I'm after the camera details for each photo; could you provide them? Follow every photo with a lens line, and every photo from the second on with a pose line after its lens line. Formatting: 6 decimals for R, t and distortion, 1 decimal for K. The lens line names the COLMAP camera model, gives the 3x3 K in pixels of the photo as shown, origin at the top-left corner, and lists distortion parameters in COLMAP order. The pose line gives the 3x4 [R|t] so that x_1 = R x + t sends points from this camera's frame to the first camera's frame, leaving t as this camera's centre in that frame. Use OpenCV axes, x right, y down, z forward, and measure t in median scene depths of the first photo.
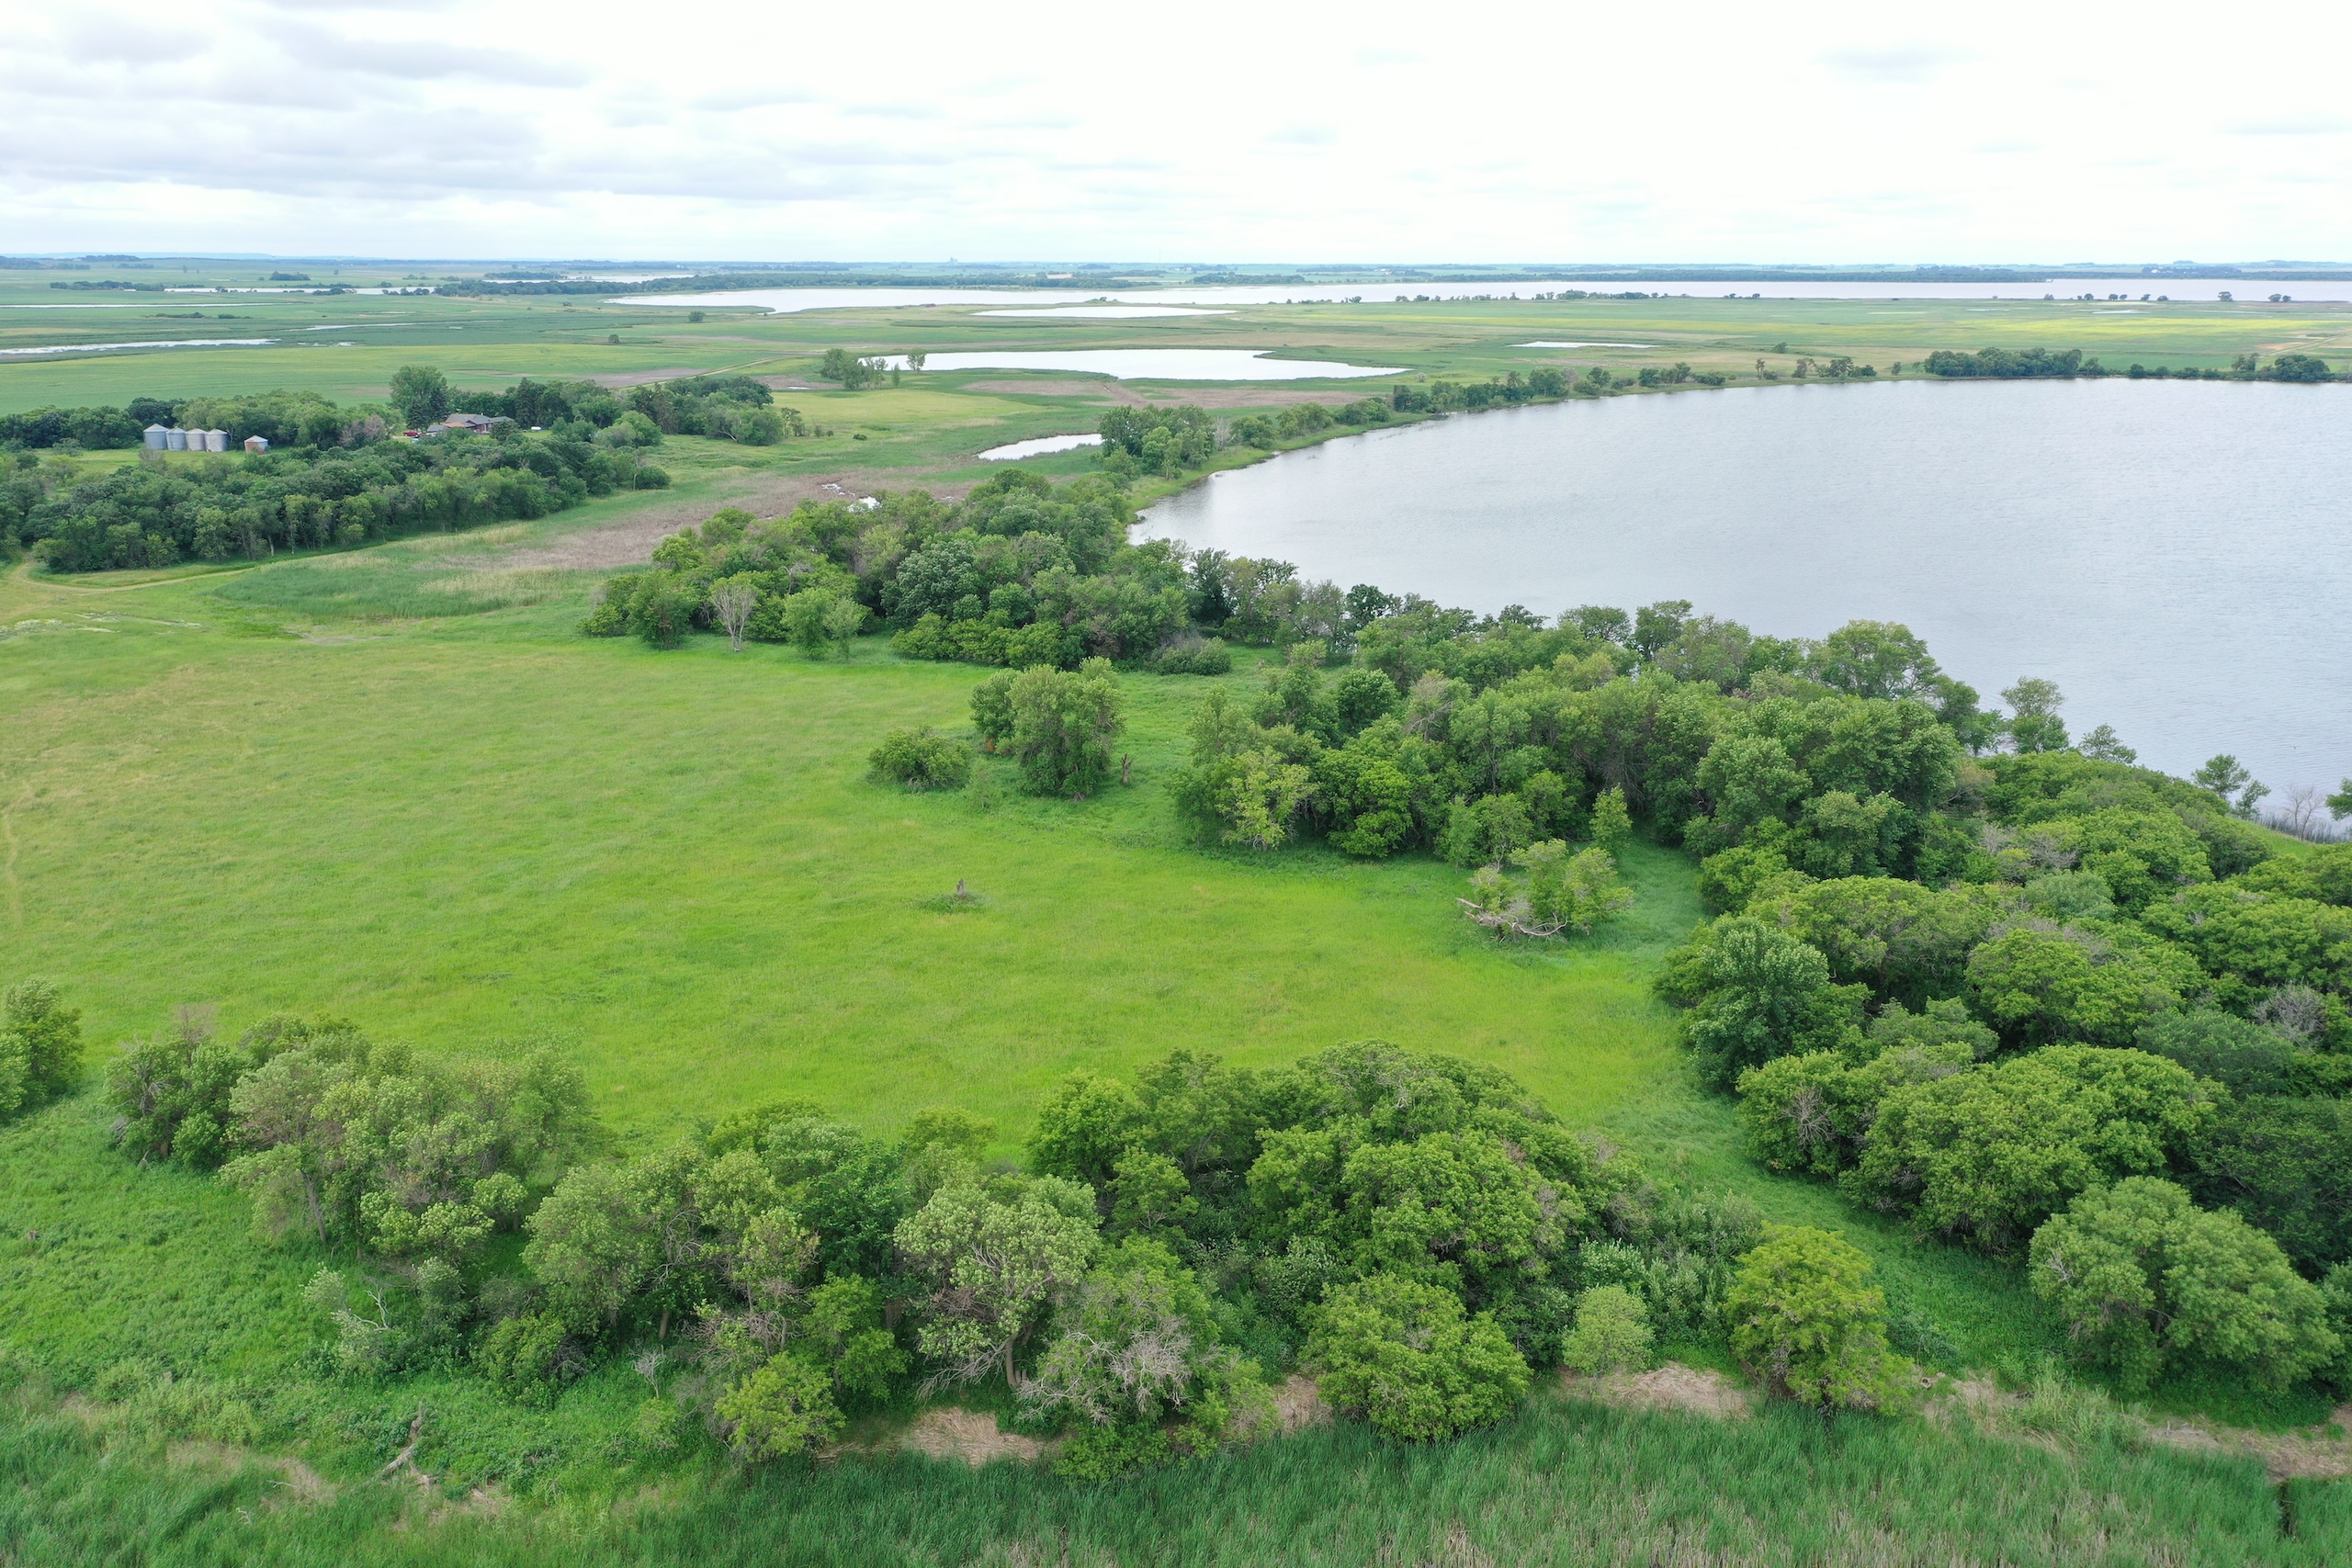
lens RADIAL K [[1863.7, 0, 1165.9], [0, 1863.7, 783.1], [0, 0, 1]] dist [0.014466, 0.004743]
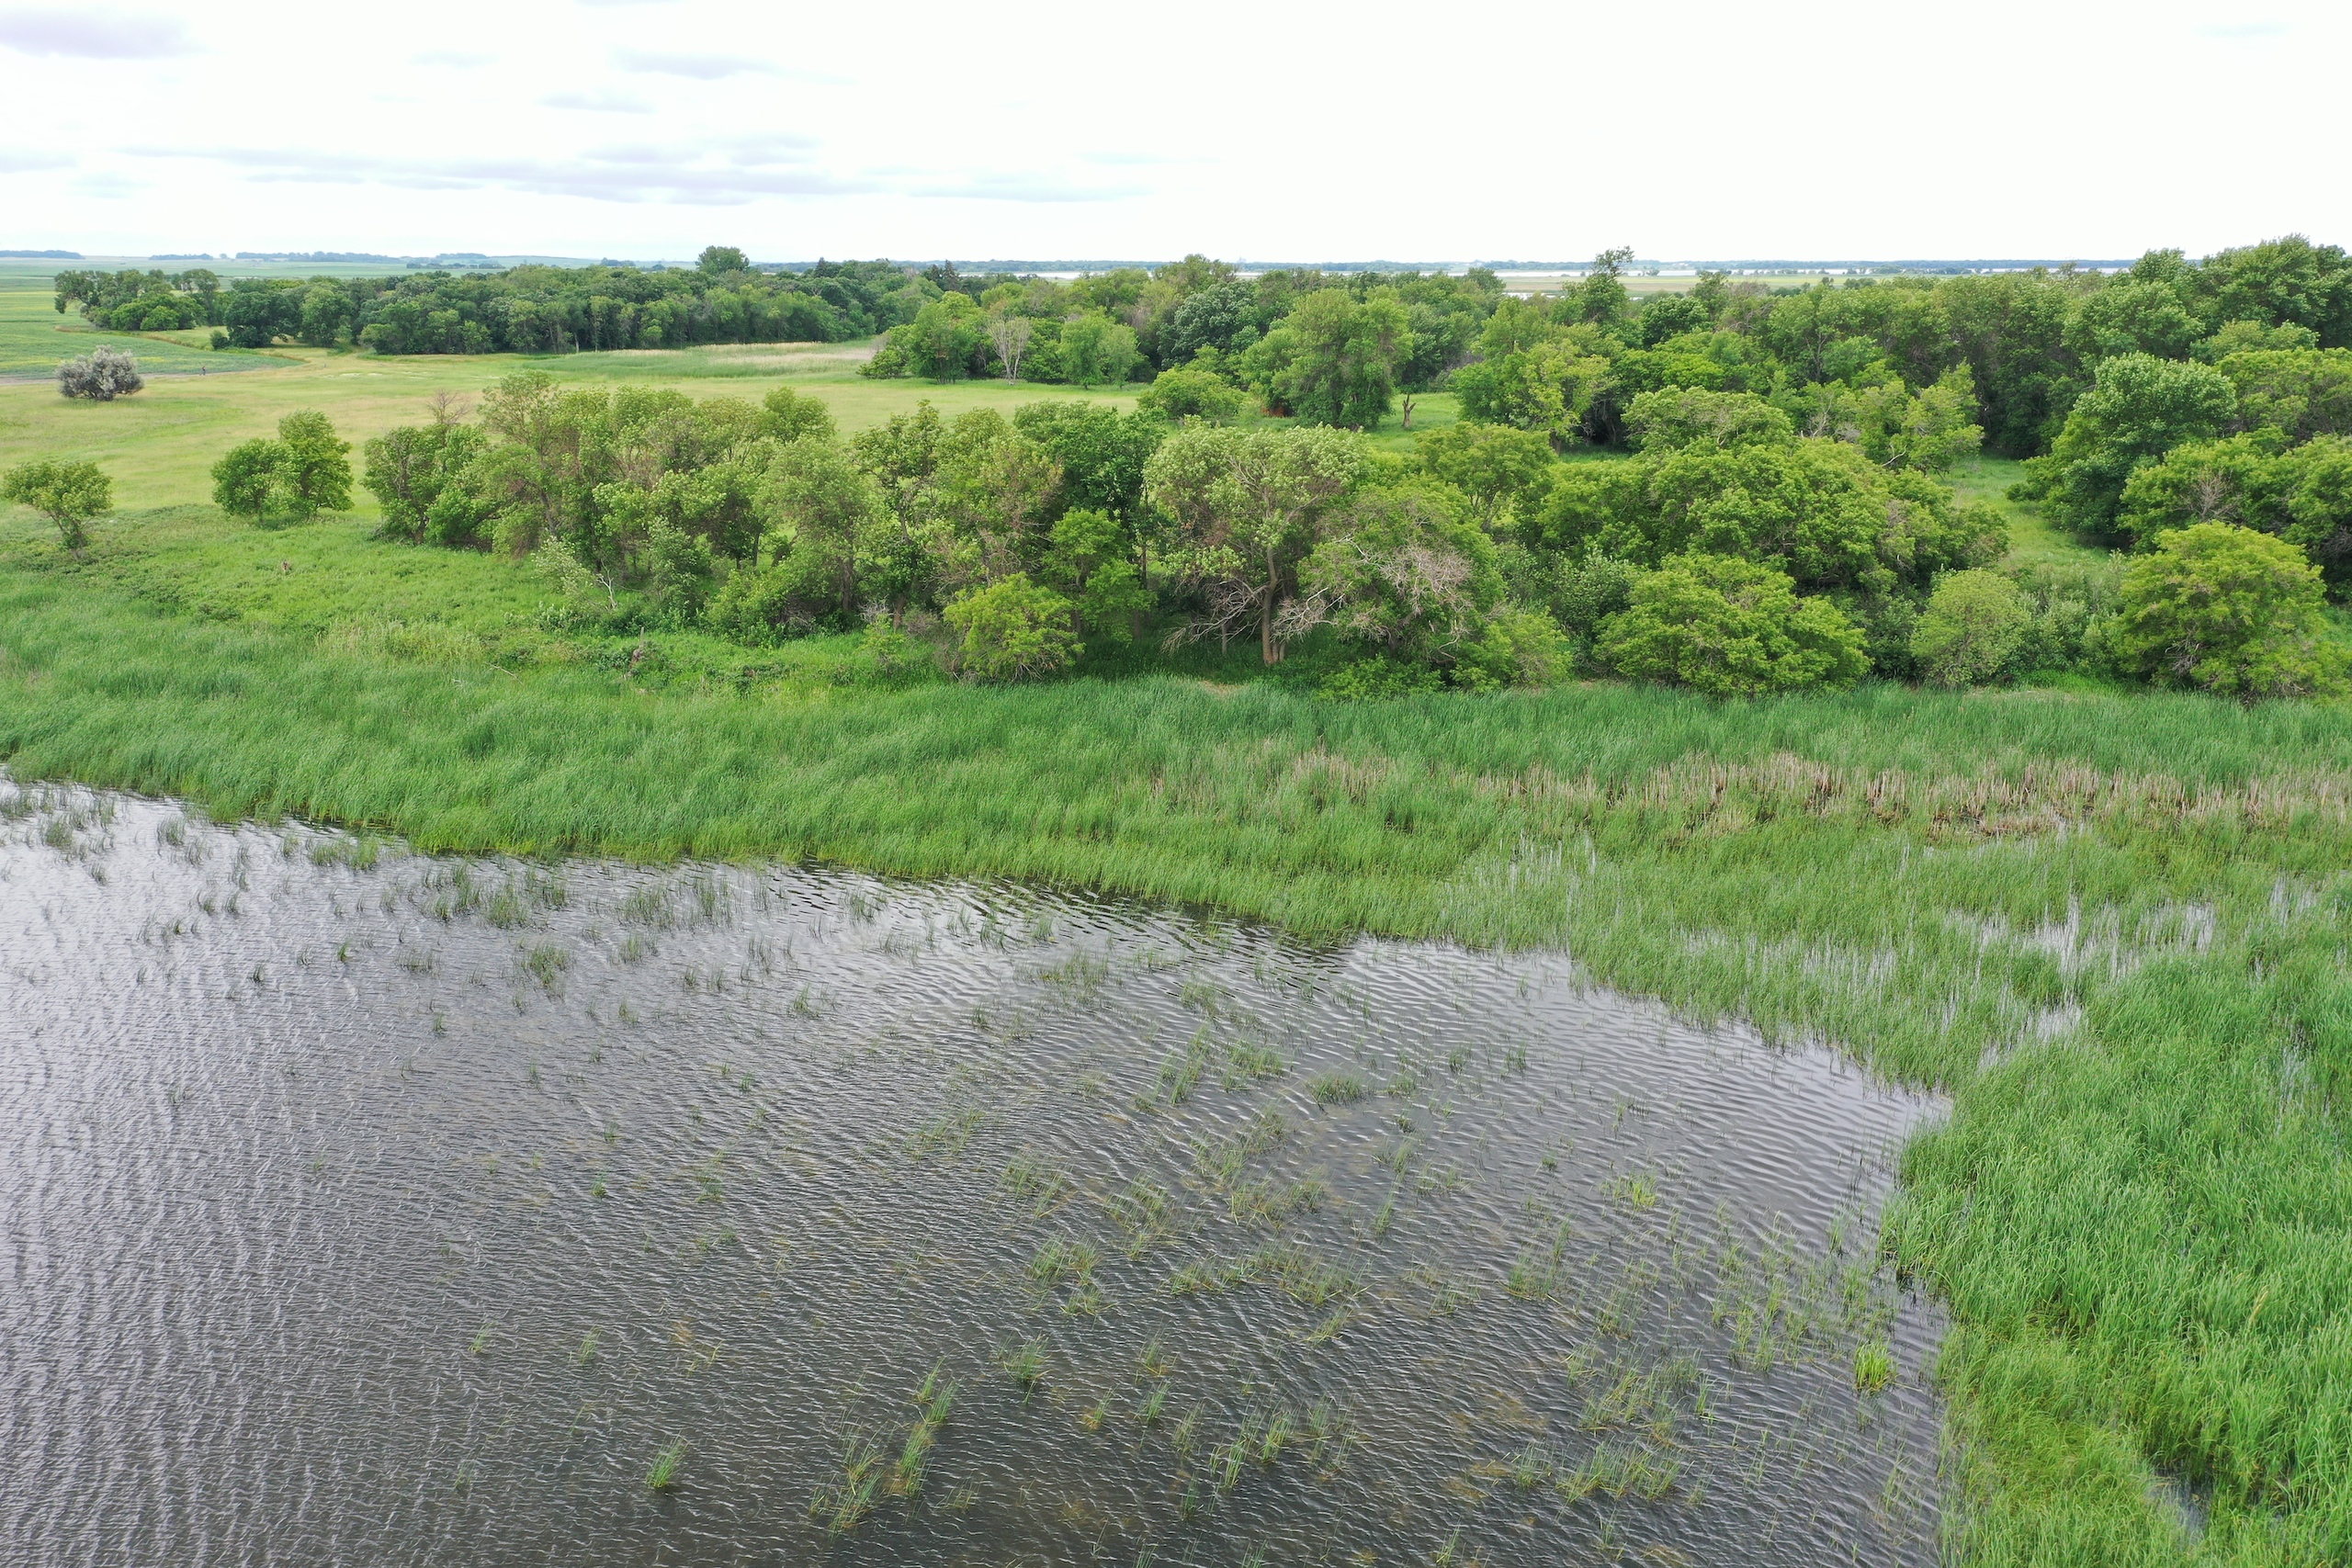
lens RADIAL K [[1863.7, 0, 1165.9], [0, 1863.7, 783.1], [0, 0, 1]] dist [0.014466, 0.004743]
pose [[0.988941, 0.037254, -0.143558, -0.000008], [-0.037353, 0.999300, 0.002011, 0.133370], [0.143532, 0.003373, 0.989640, 0.036955]]
